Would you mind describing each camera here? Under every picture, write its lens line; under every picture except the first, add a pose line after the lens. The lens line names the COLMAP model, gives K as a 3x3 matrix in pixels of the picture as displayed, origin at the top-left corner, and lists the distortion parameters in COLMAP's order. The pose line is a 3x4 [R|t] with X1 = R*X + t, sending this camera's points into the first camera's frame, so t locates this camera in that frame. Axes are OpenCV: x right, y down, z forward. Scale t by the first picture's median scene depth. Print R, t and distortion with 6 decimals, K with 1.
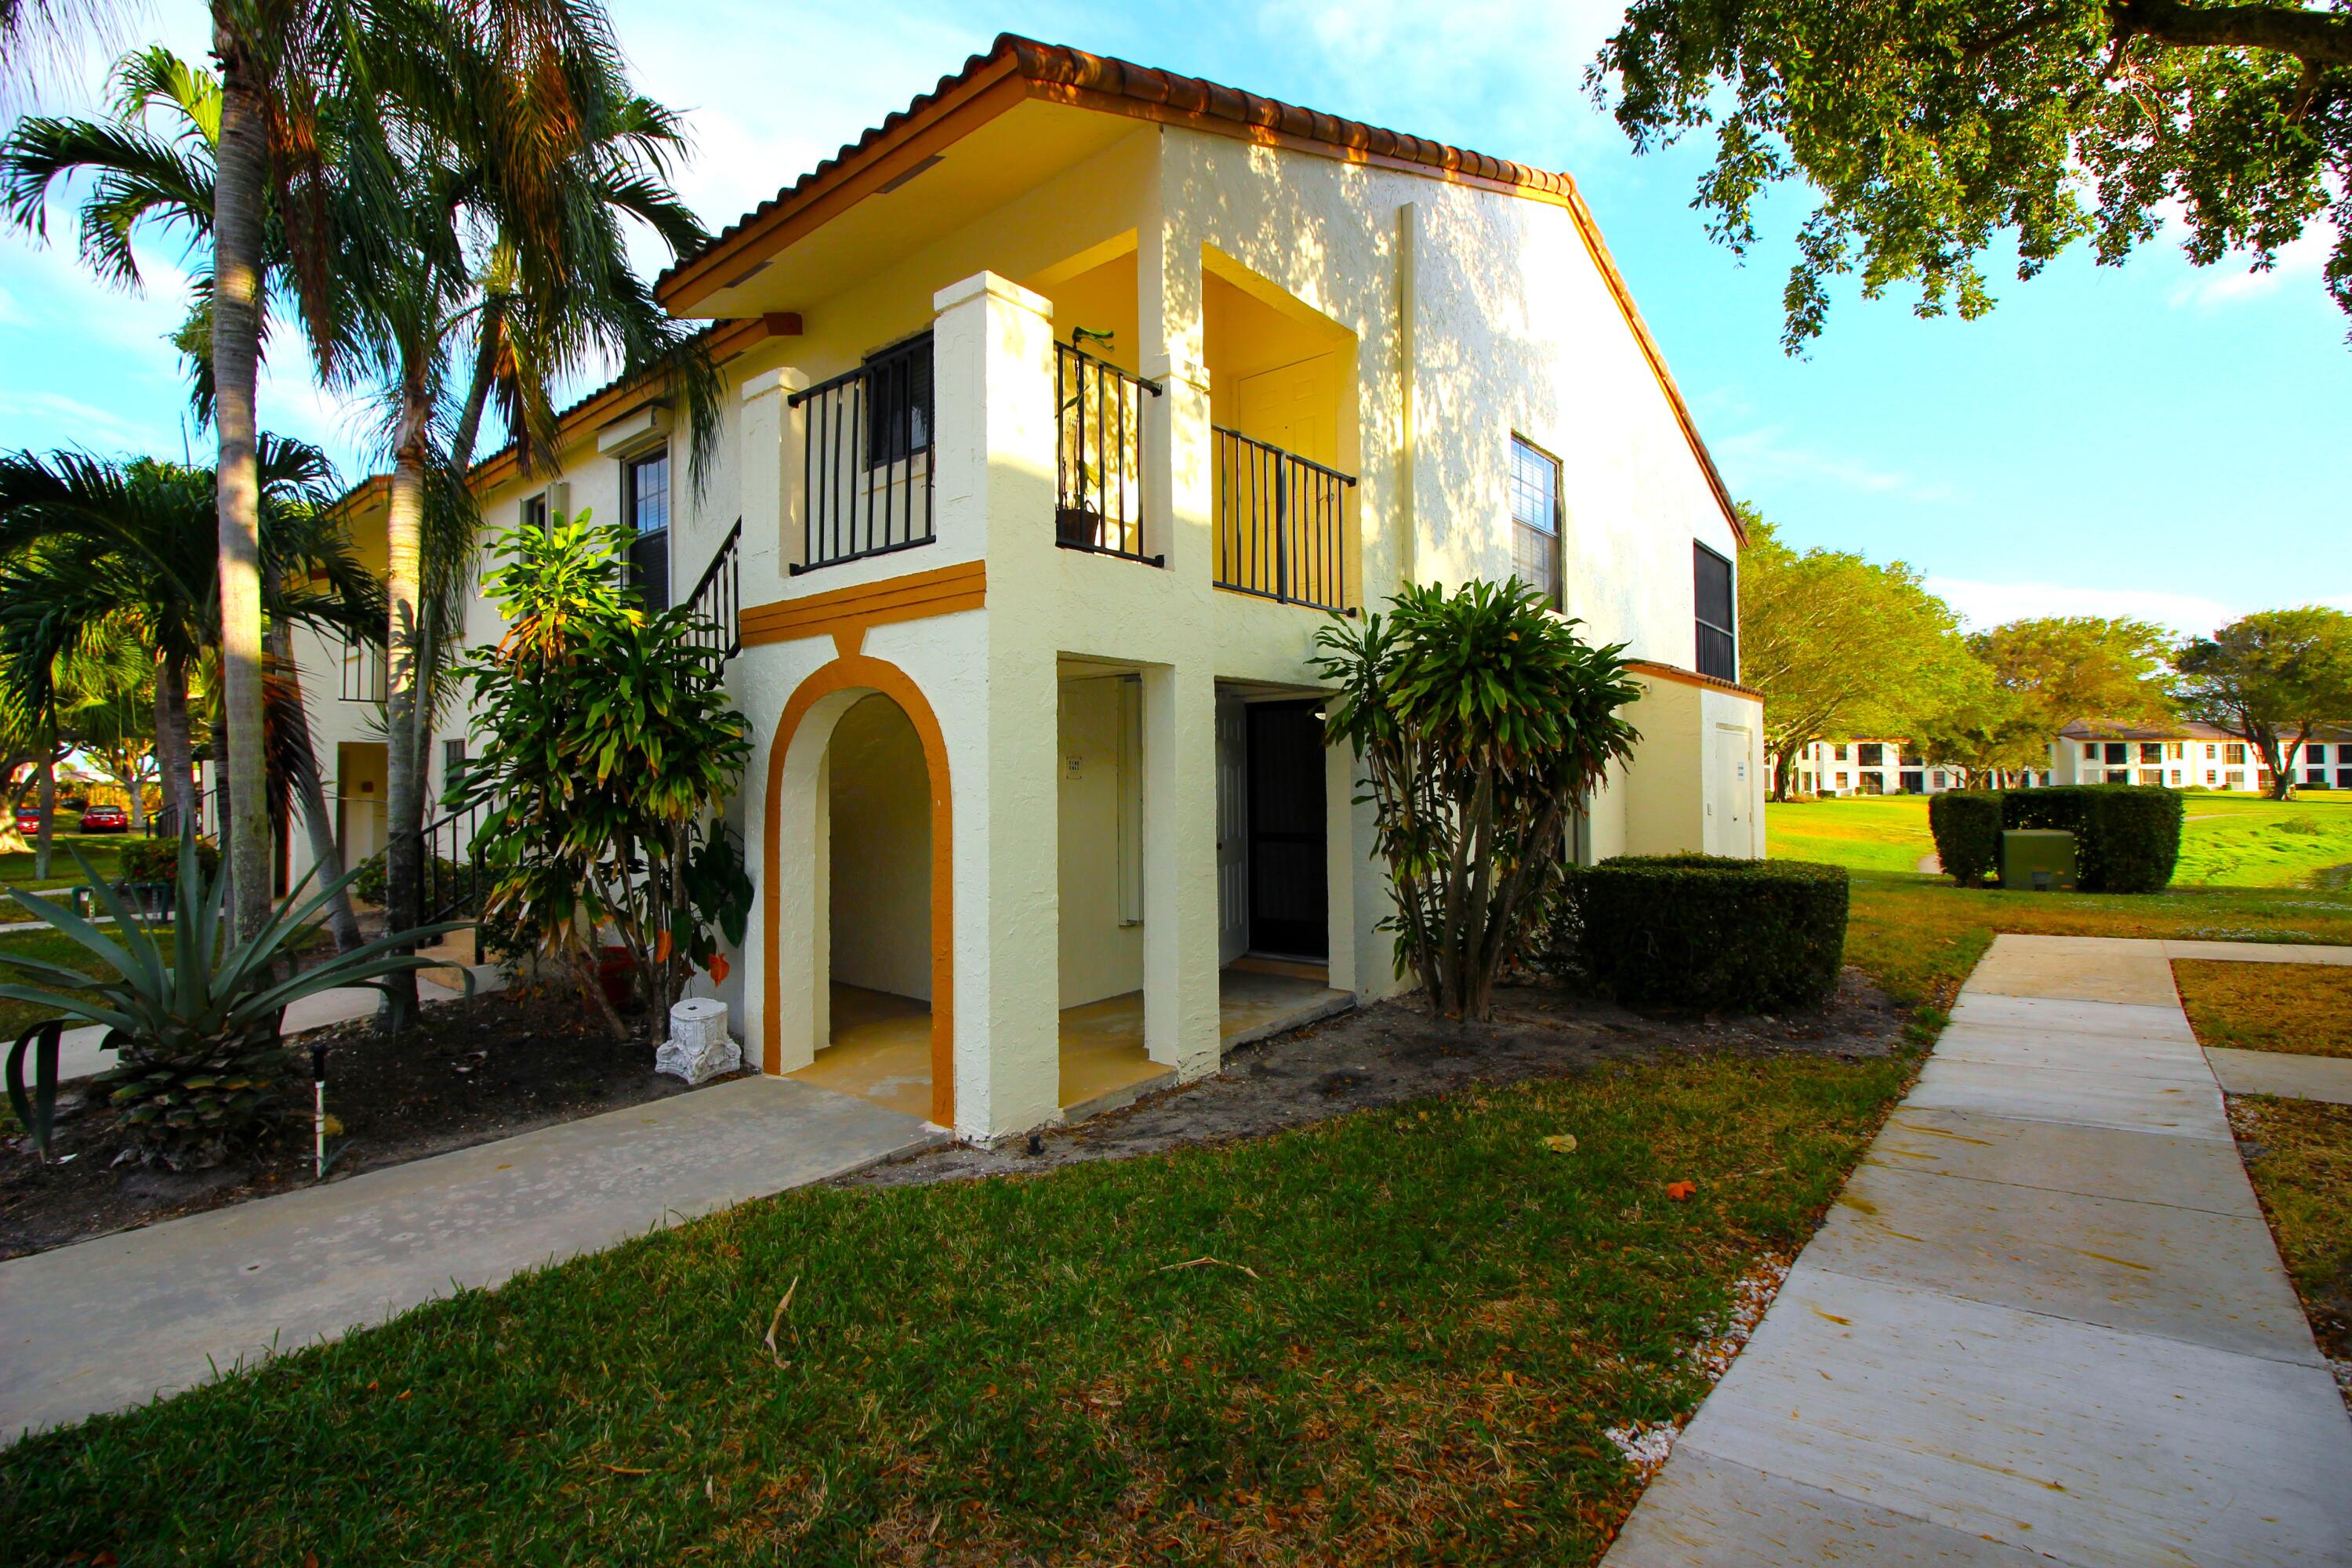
lens RADIAL K [[1086.6, 0, 1185.1], [0, 1086.6, 783.9], [0, 0, 1]] dist [-0.009161, -0.009589]
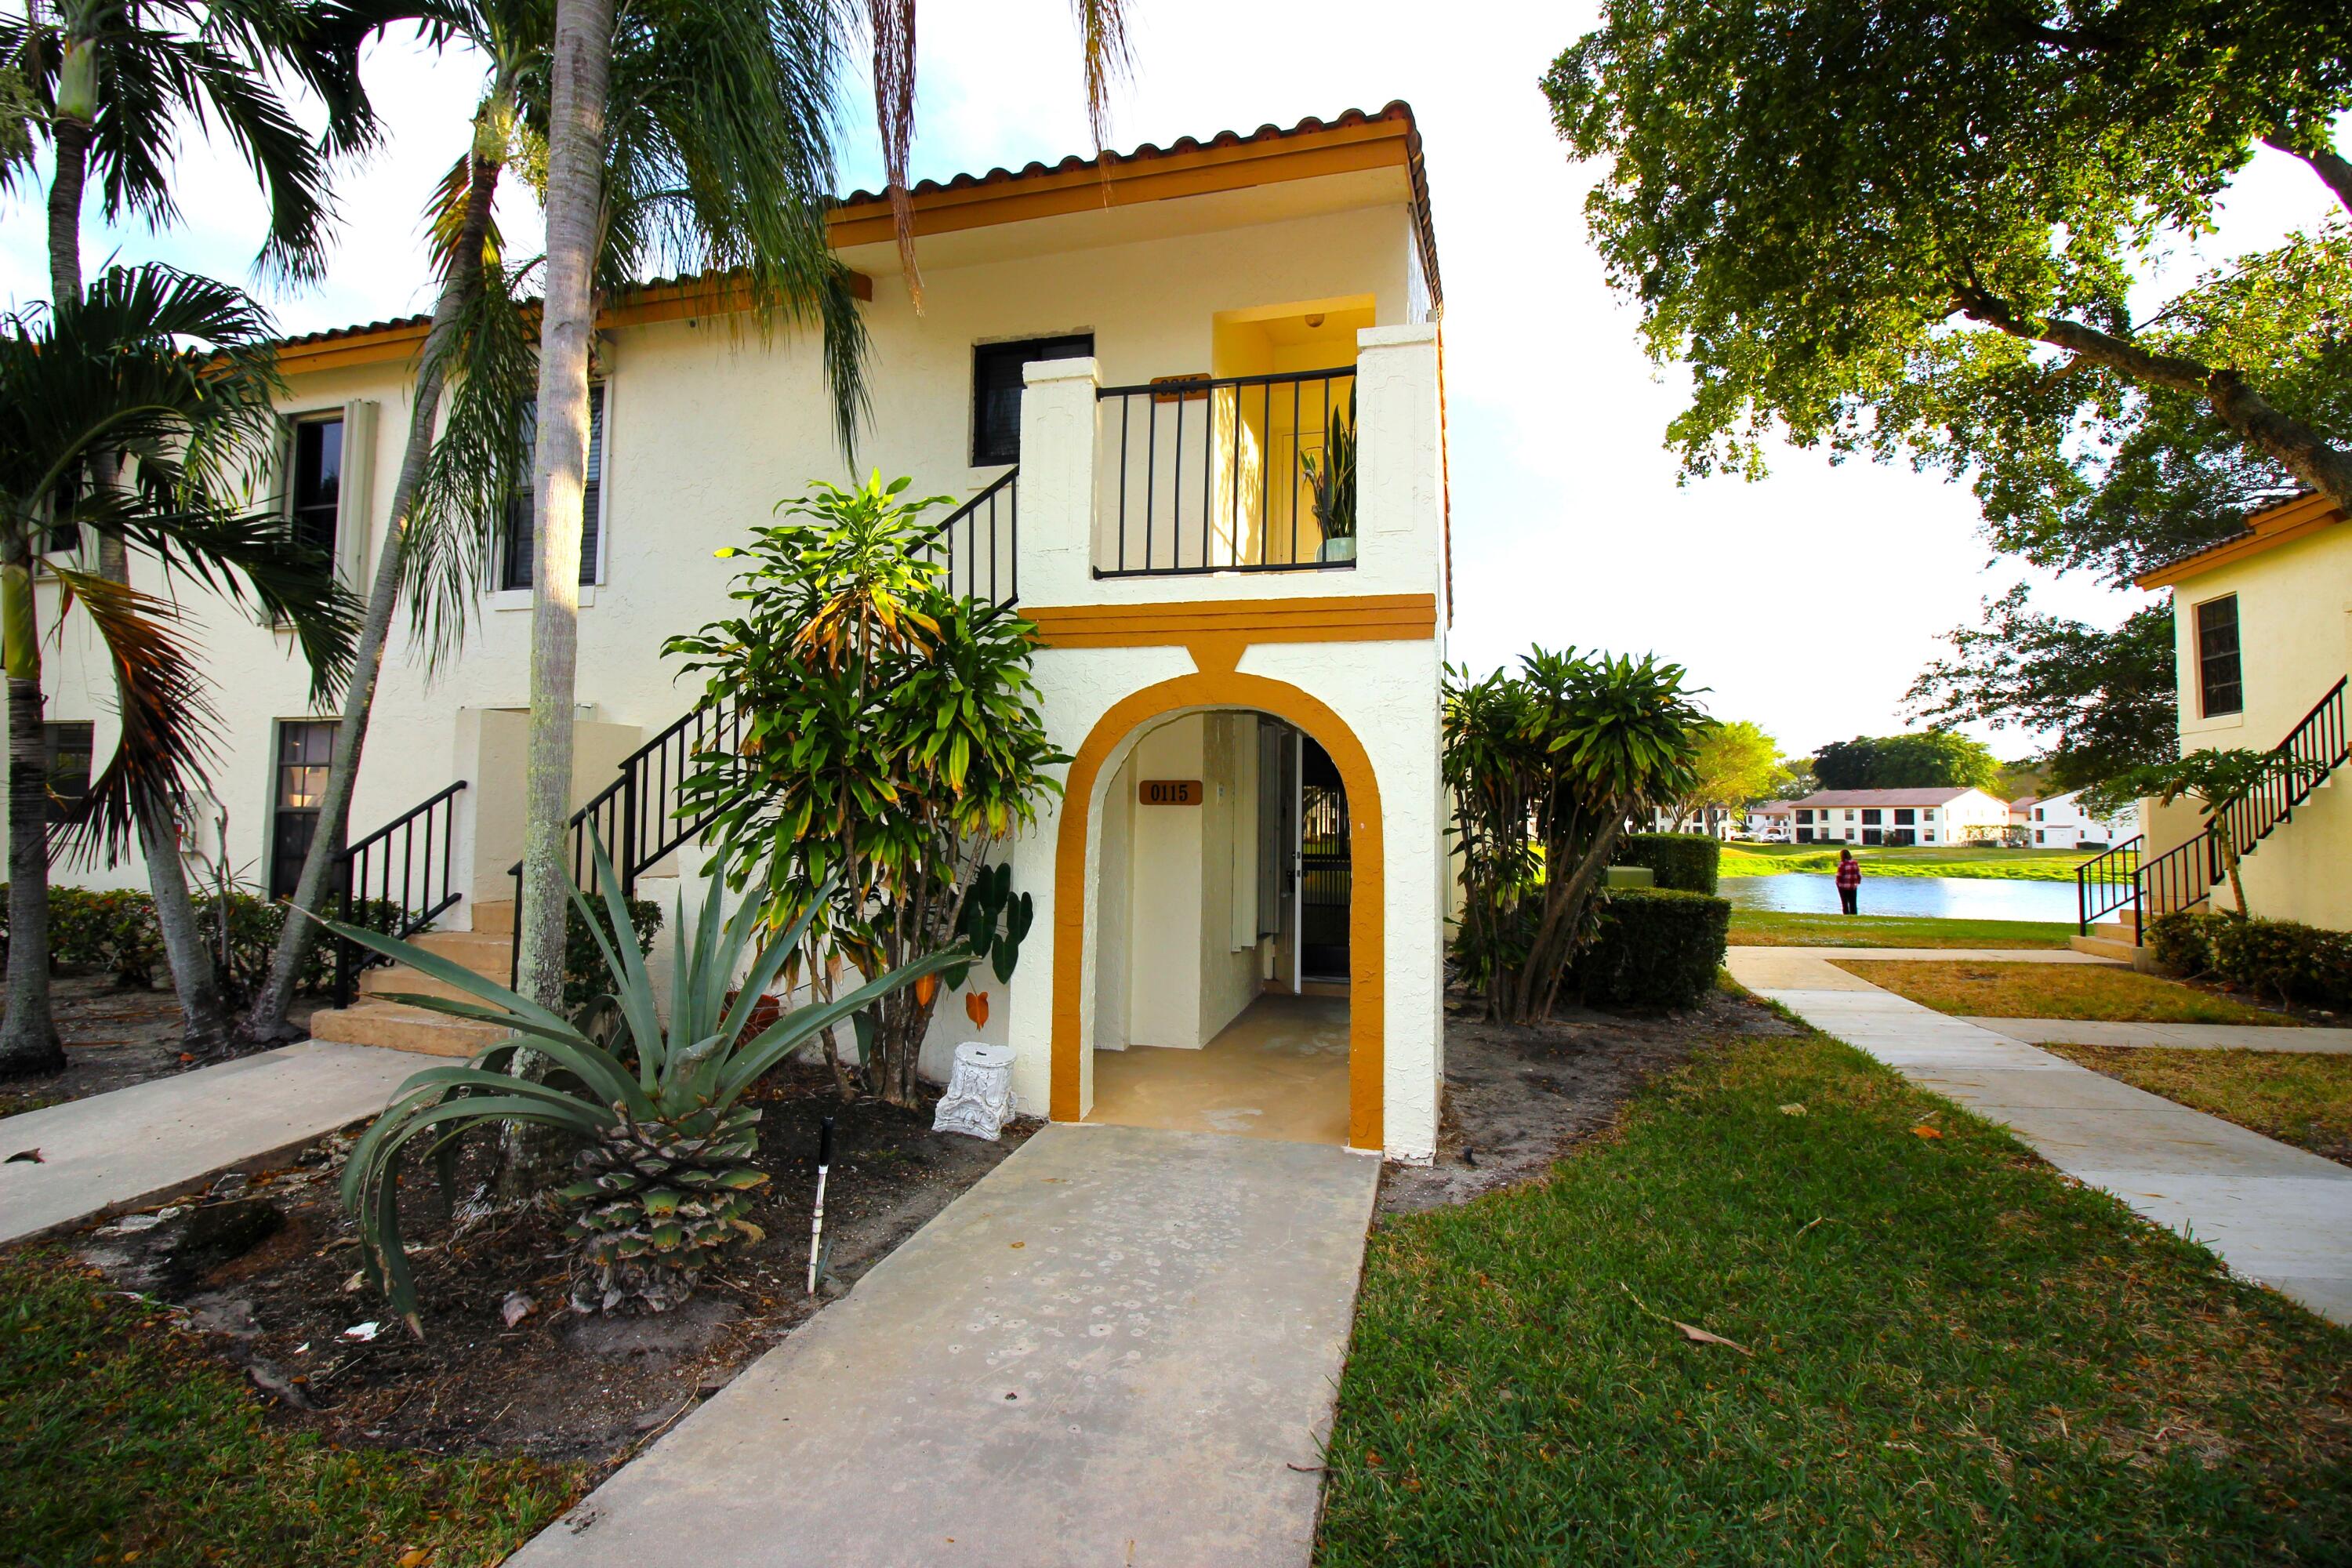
lens RADIAL K [[1086.6, 0, 1165.9], [0, 1086.6, 775.6], [0, 0, 1]] dist [-0.009161, -0.009589]
pose [[0.908963, 0.042389, 0.414717, -0.776047], [-0.025986, 0.998644, -0.045118, 0.020183], [-0.416067, 0.030234, 0.908831, 0.147732]]
